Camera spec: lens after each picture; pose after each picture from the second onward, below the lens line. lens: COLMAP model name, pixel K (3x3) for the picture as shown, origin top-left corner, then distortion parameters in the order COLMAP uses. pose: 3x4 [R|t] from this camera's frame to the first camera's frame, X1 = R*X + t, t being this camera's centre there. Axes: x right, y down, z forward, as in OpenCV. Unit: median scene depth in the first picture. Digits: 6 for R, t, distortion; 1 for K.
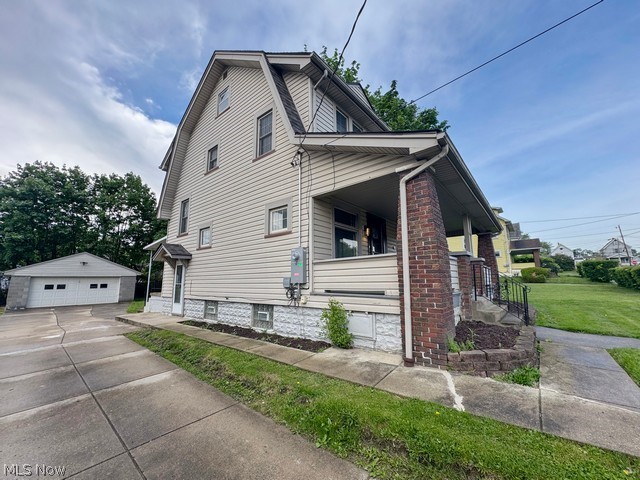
lens RADIAL K [[256.1, 0, 320.0], [0, 256.1, 240.0], [0, 0, 1]] dist [0.000111, -0.000149]
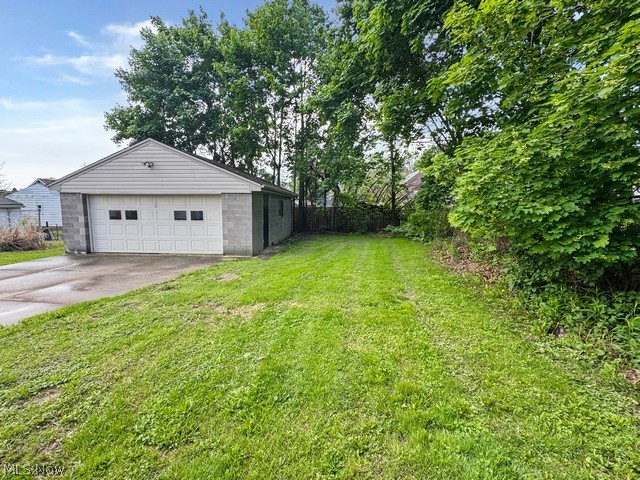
lens RADIAL K [[295.5, 0, 320.0], [0, 295.5, 240.0], [0, 0, 1]] dist [-0.000312, -0.000013]
pose [[0.571798, 0.101335, -0.814112, -0.324954], [0.113047, 0.973144, 0.200529, 0.151803], [0.812568, -0.206695, 0.544986, 0.948022]]
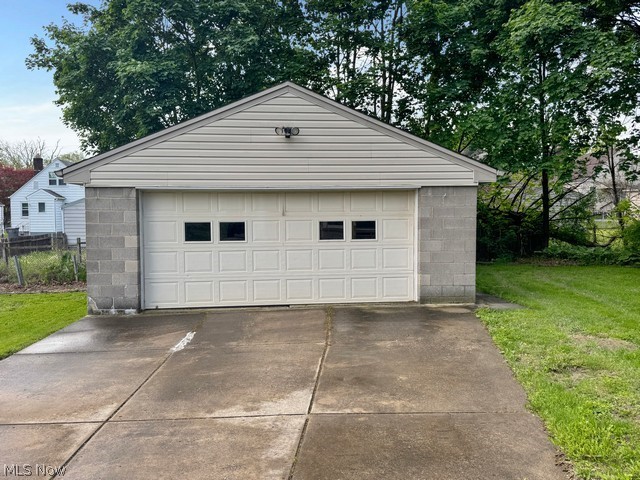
lens RADIAL K [[526.1, 0, 320.0], [0, 526.1, 240.0], [0, 0, 1]] dist [0.105832, -0.000229]
pose [[0.708396, 0.038441, -0.704768, -0.571210], [0.107678, 0.980942, 0.161737, 0.113821], [0.697553, -0.190462, 0.690756, 0.683555]]
